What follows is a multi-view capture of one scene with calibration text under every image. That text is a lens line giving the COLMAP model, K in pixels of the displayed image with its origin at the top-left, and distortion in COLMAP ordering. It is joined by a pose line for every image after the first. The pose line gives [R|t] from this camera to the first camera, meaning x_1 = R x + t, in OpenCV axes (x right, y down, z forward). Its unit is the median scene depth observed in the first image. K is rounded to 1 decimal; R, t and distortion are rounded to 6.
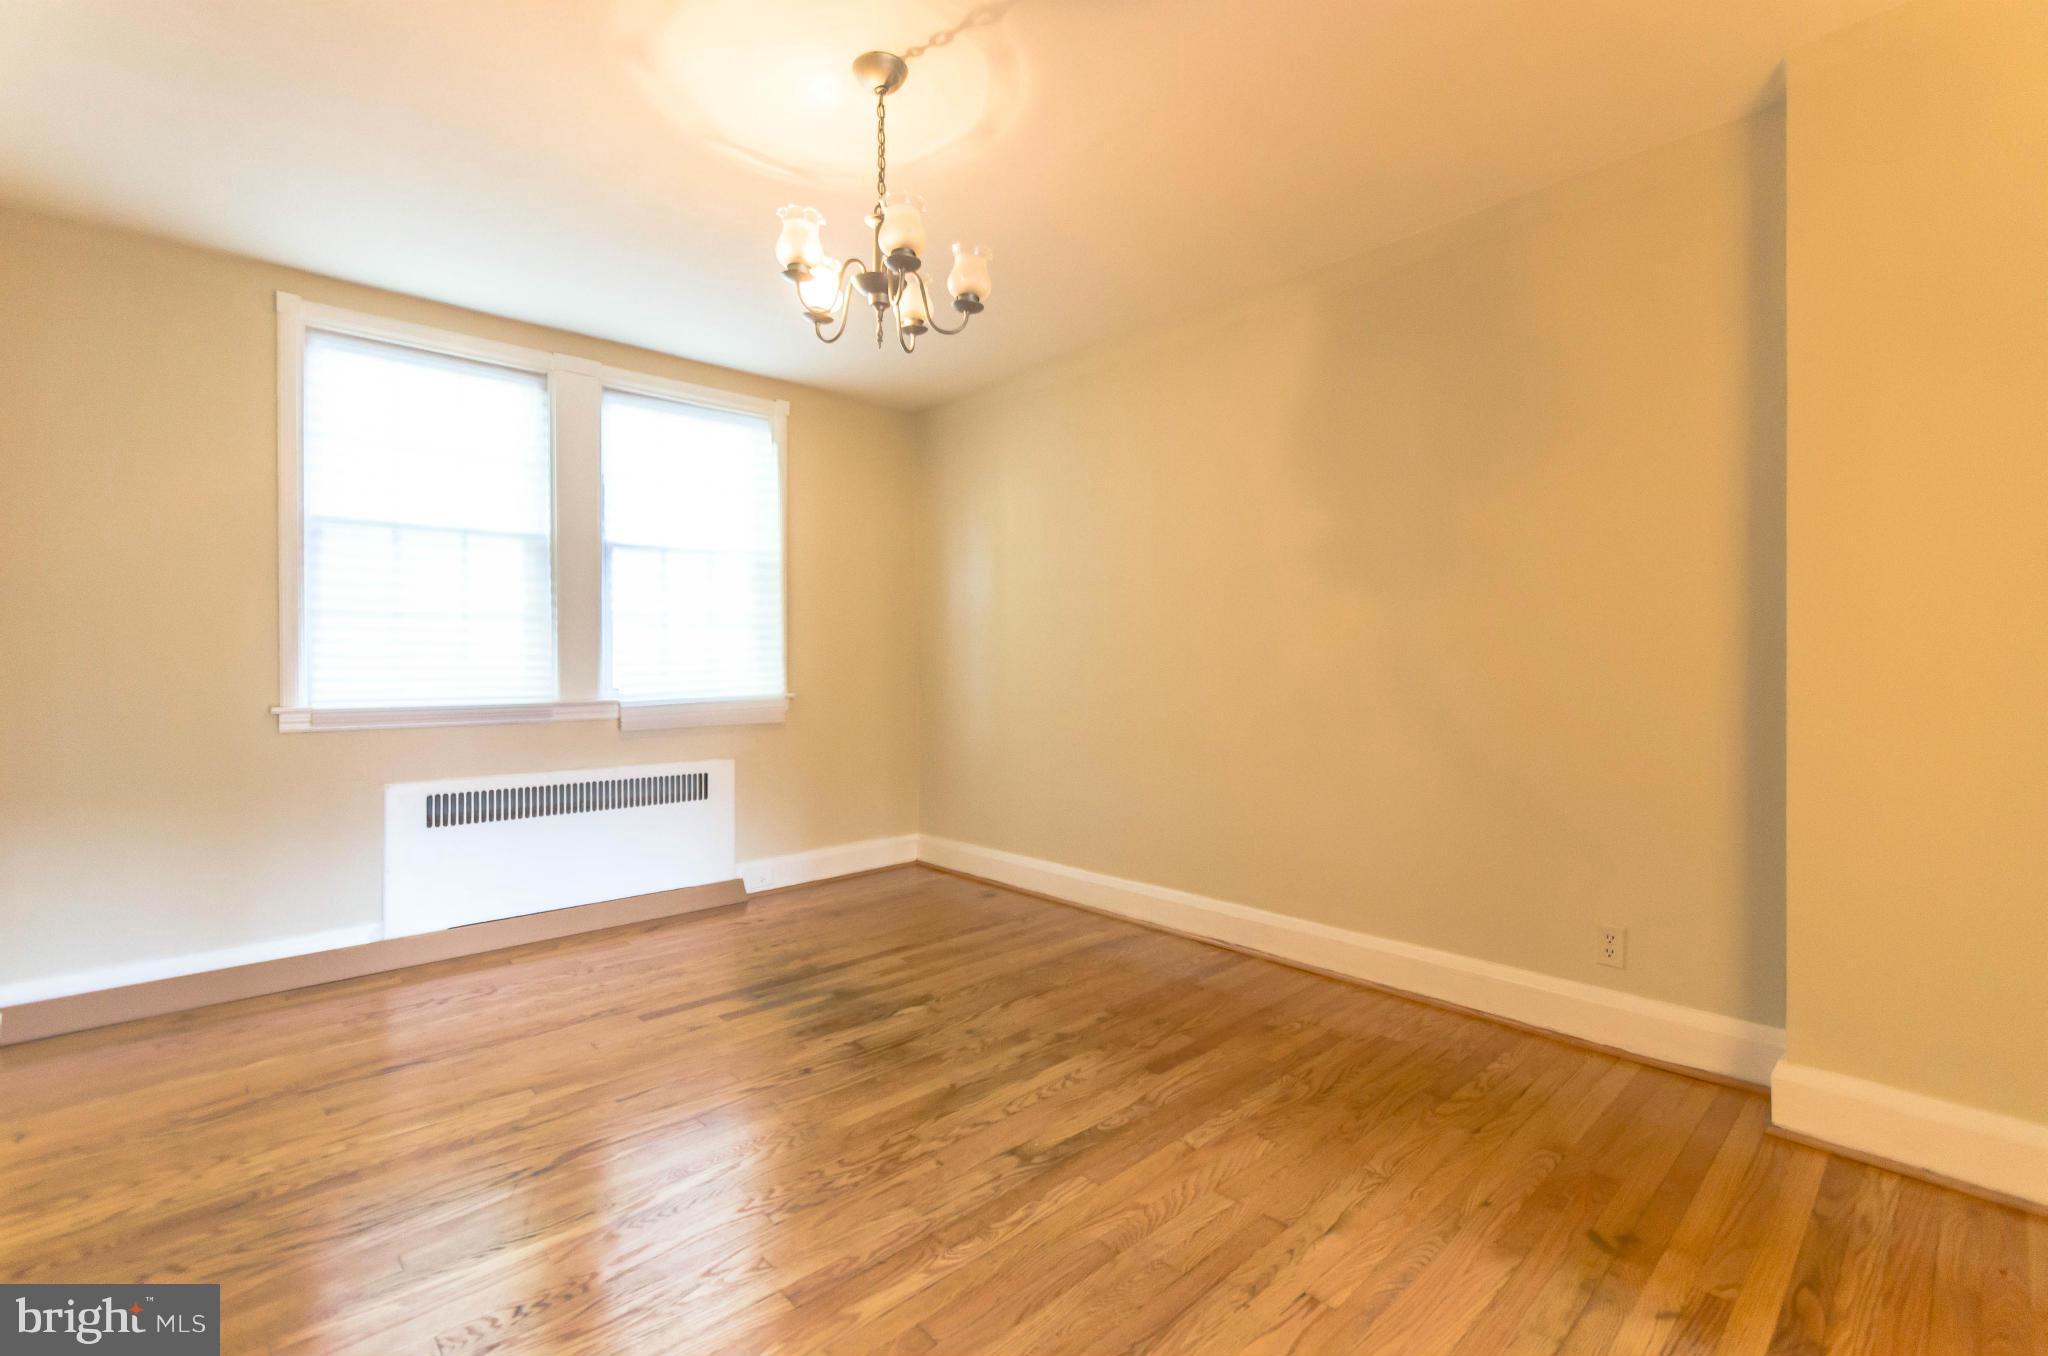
lens RADIAL K [[902.3, 0, 953.5], [0, 902.3, 666.0], [0, 0, 1]] dist [0.001441, -0.000482]
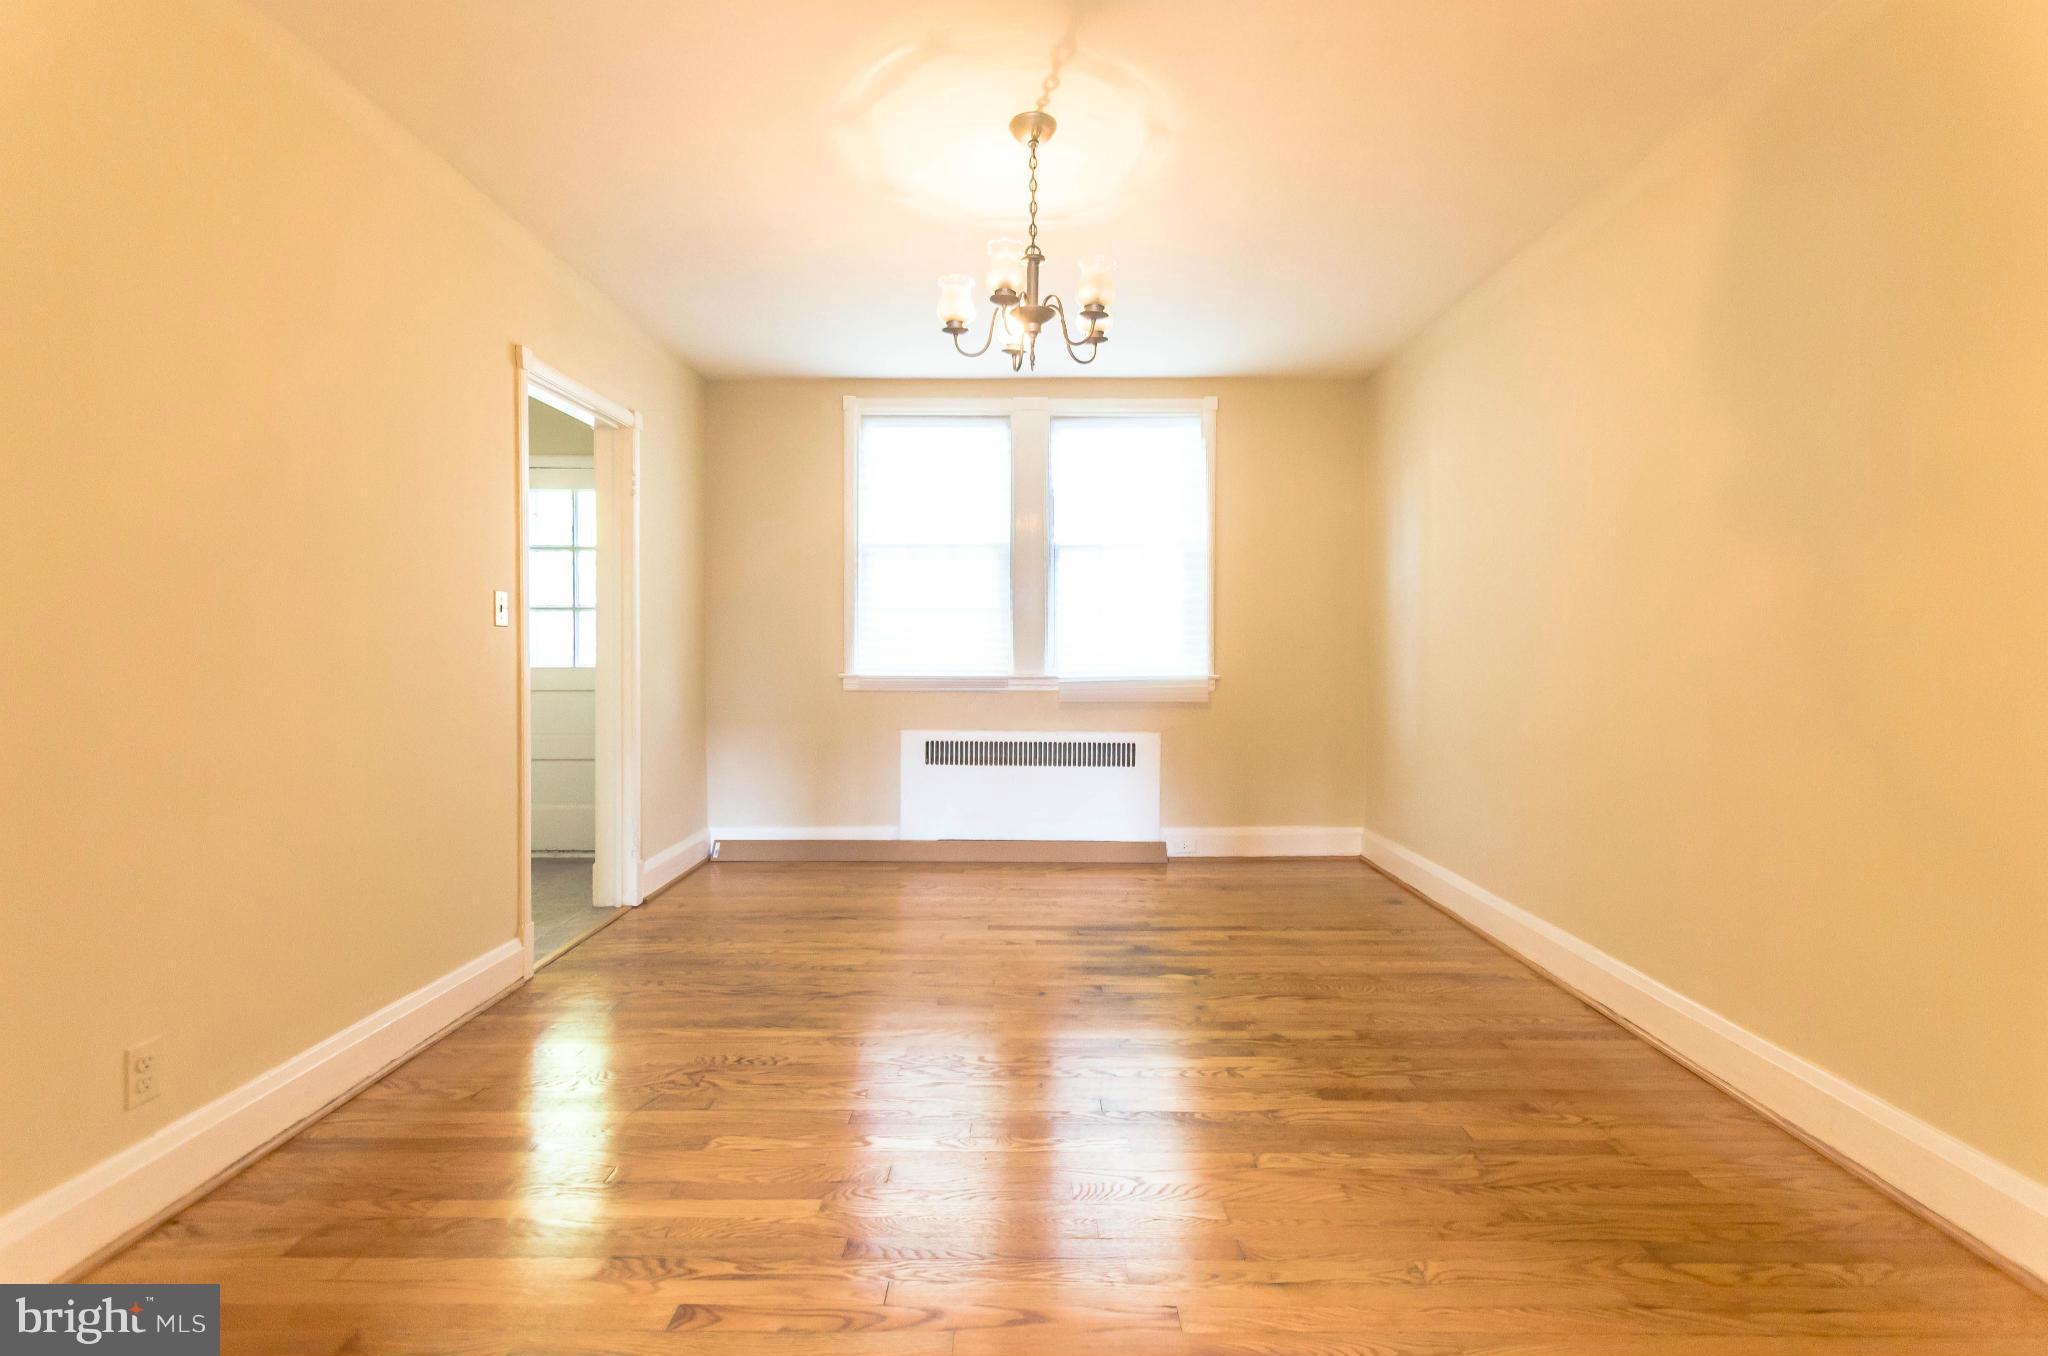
lens RADIAL K [[900.1, 0, 1029.5], [0, 900.1, 666.5], [0, 0, 1]] dist [-0.002052, -0.000505]
pose [[0.733377, 0.020877, -0.679501, 0.472322], [-0.006864, 0.999705, 0.023307, -0.003180], [0.679787, -0.012429, 0.733304, 0.105505]]
